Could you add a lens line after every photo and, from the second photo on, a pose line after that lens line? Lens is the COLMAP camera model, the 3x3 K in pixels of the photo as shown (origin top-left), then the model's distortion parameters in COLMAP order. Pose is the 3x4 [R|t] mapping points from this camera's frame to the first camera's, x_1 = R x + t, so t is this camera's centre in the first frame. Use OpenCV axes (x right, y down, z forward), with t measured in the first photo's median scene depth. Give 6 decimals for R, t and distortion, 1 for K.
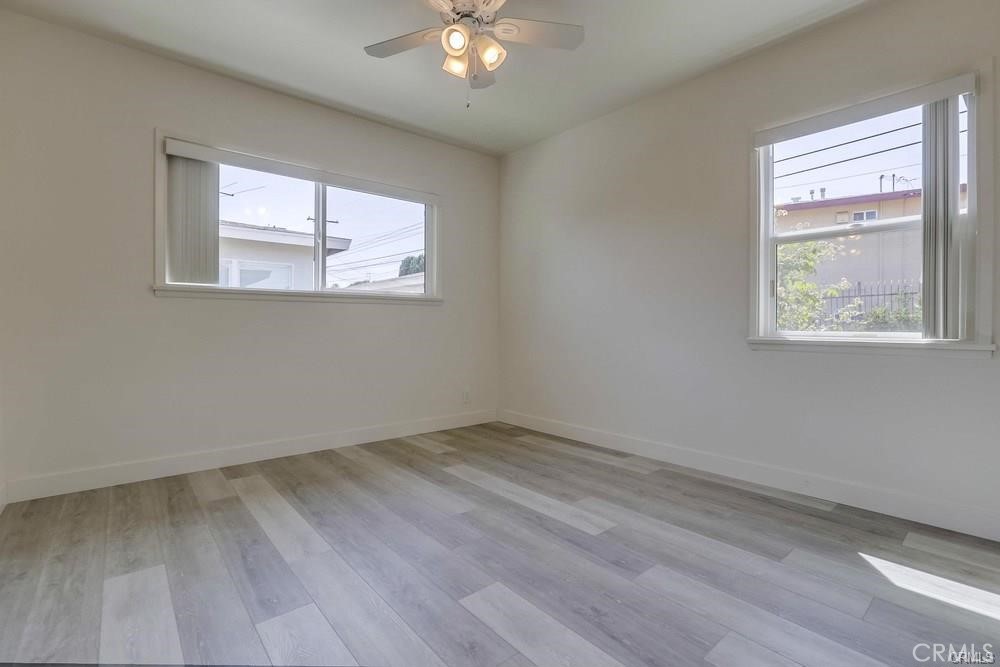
lens RADIAL K [[453.9, 0, 505.0], [0, 453.9, 330.8], [0, 0, 1]] dist [-0.057798, 0.020304]
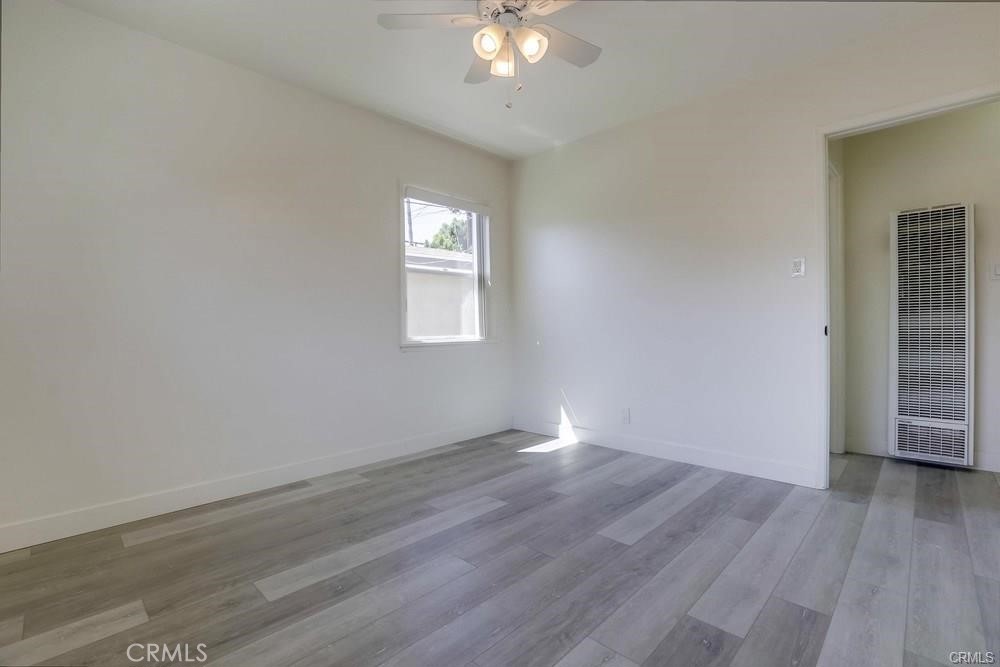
lens RADIAL K [[453.9, 0, 505.0], [0, 453.9, 330.8], [0, 0, 1]] dist [-0.057798, 0.020304]
pose [[-0.085947, -0.010573, 0.996244, -0.856960], [0.025873, 0.999583, 0.012840, -0.030933], [-0.995964, 0.026879, -0.085638, 0.912442]]
